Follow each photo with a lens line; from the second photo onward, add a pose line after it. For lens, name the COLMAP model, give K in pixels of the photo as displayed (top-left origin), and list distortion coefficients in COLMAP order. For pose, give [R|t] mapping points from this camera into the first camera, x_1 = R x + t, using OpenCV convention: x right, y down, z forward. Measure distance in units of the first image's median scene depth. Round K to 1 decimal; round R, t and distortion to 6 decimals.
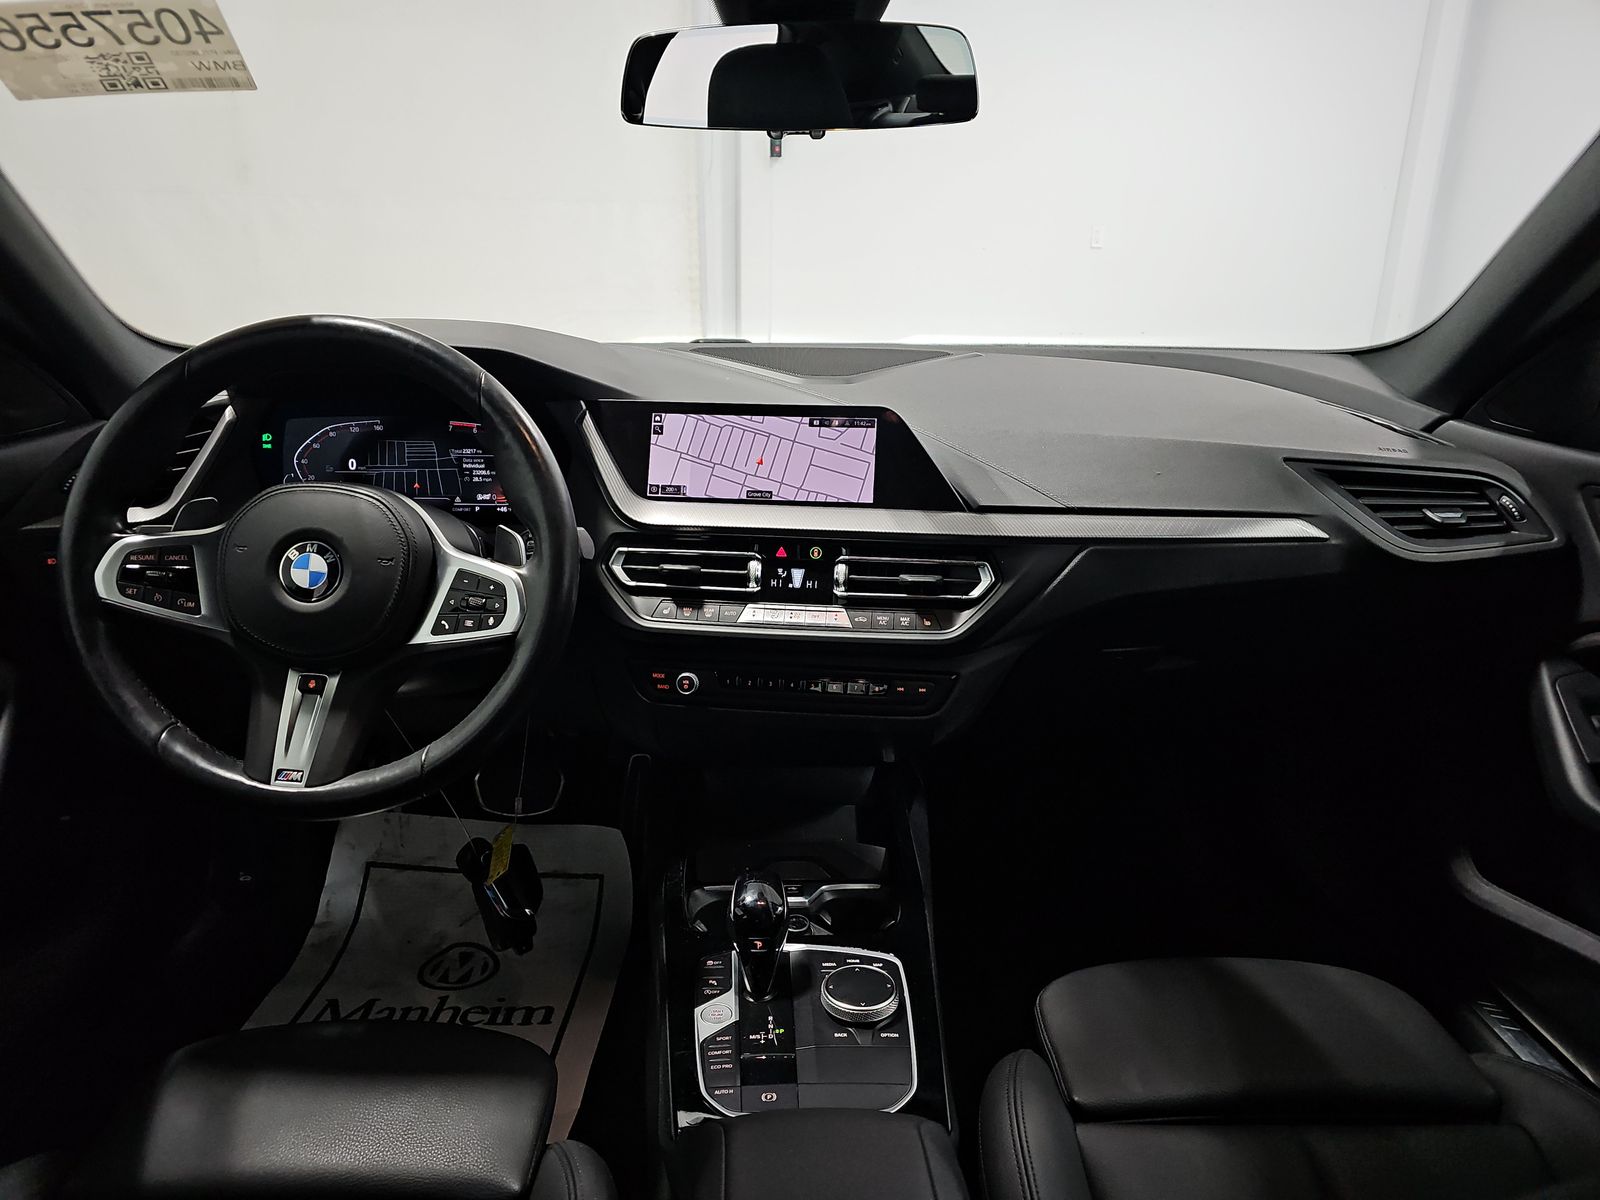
lens RADIAL K [[1062.6, 0, 808.6], [0, 1062.6, 590.4], [0, 0, 1]] dist [0.040877, -0.023122]
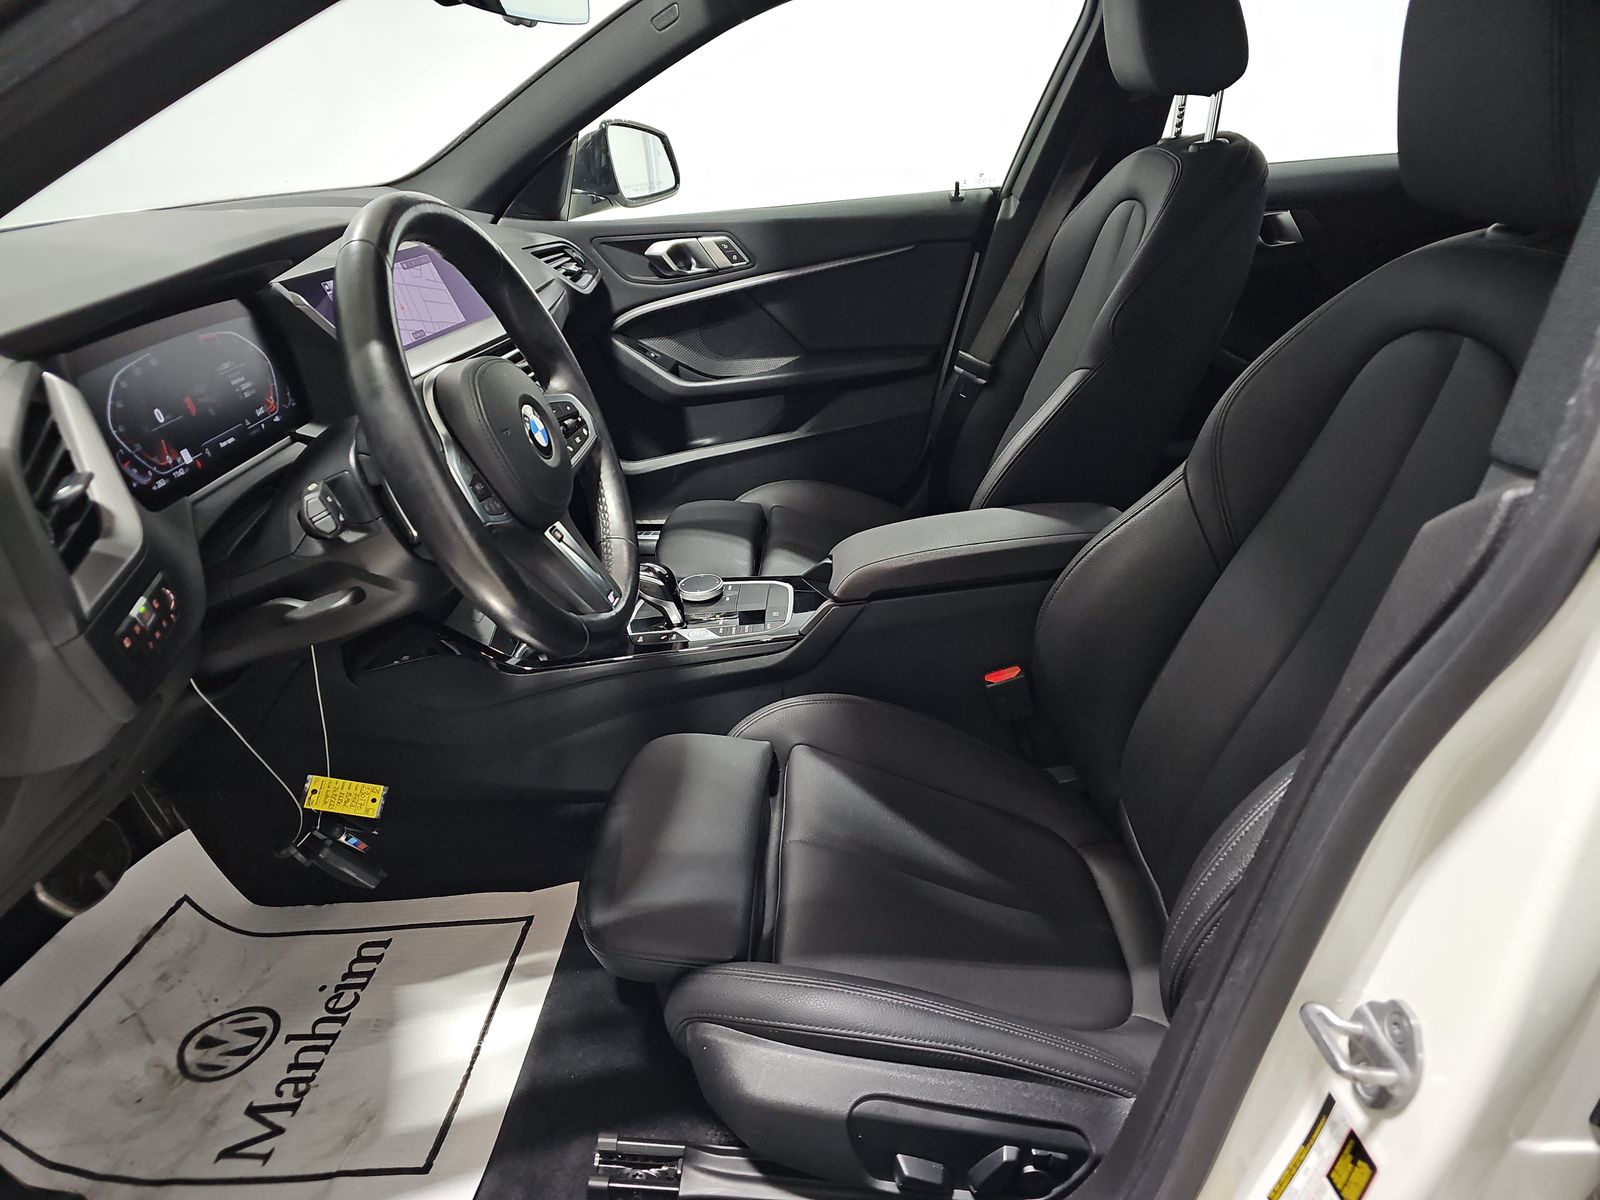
lens RADIAL K [[1062.6, 0, 799.2], [0, 1062.6, 606.9], [0, 0, 1]] dist [0.040877, -0.023122]
pose [[0.061775, -0.437218, 0.897231, -1.199458], [0.310923, 0.862647, 0.398958, -0.171356], [-0.948426, 0.254324, 0.189231, 0.465609]]
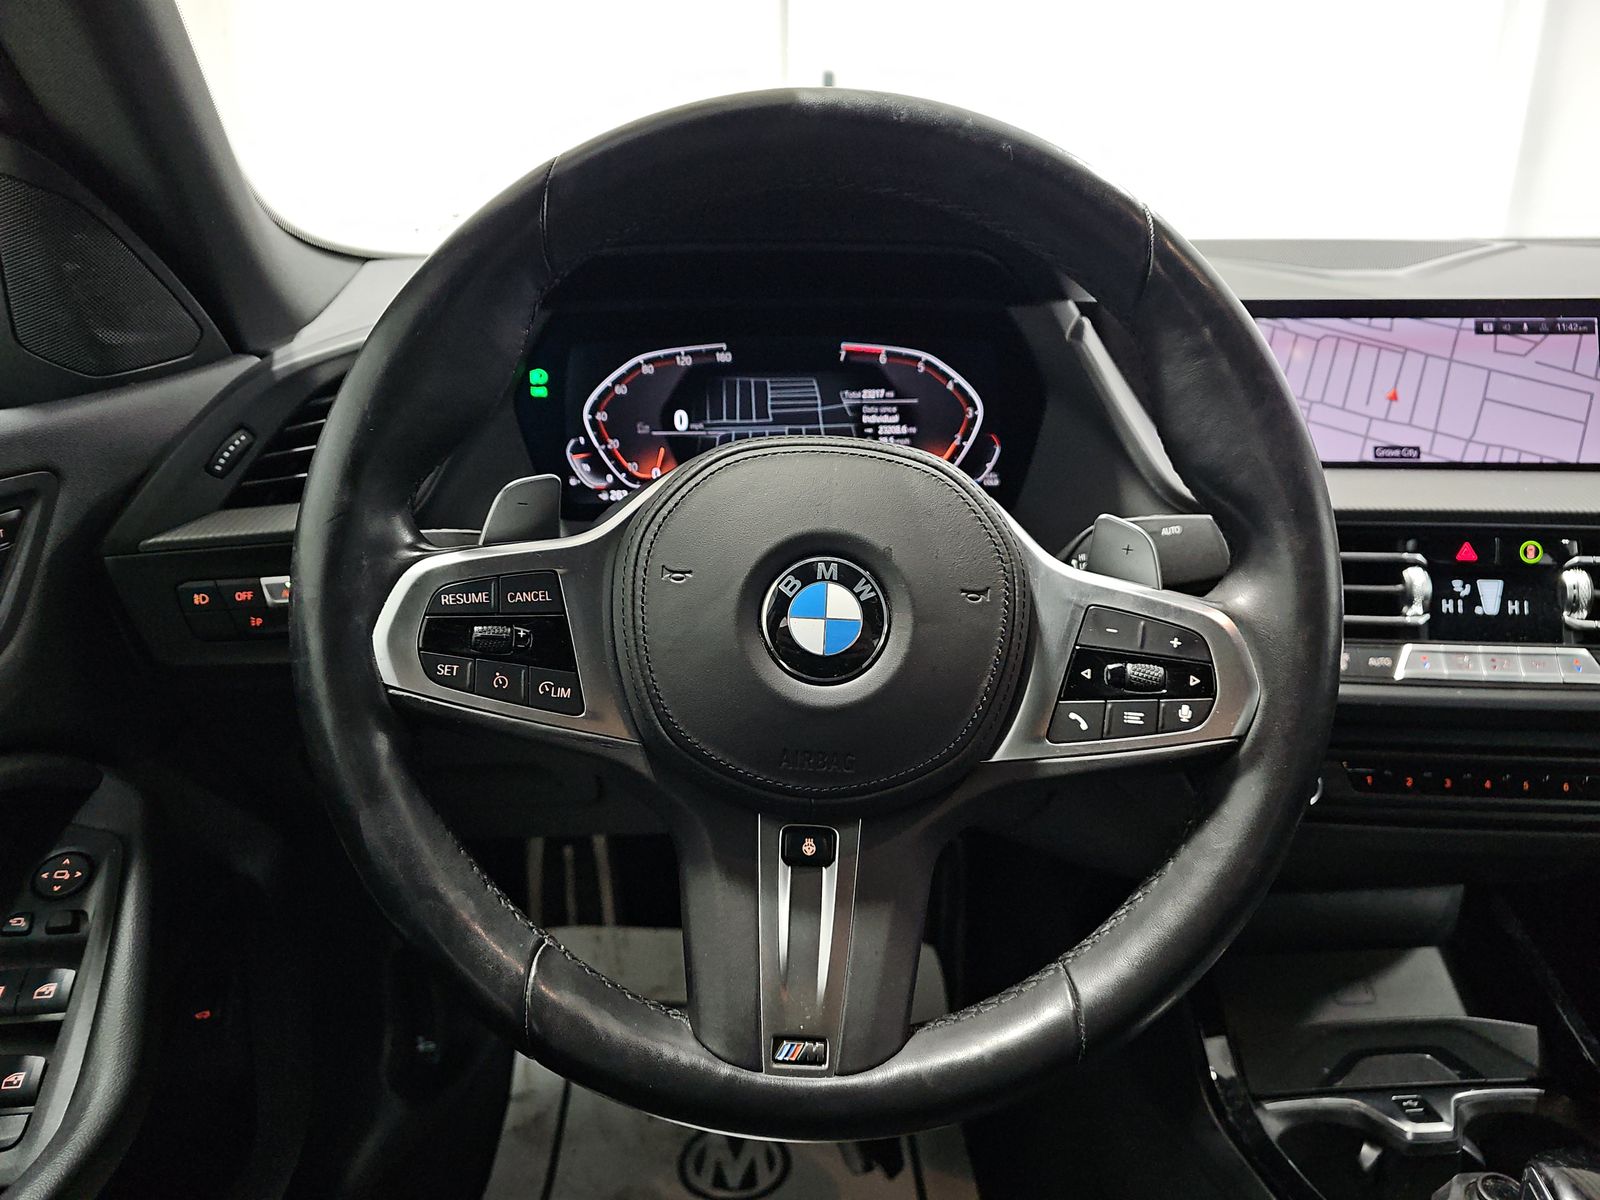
lens RADIAL K [[1062.6, 0, 797.3], [0, 1062.6, 603.9], [0, 0, 1]] dist [0.040877, -0.023122]
pose [[0.999526, -0.023368, 0.020031, -0.389421], [0.022916, 0.999484, 0.022515, -0.028875], [-0.020547, -0.022045, 0.999546, 0.421380]]
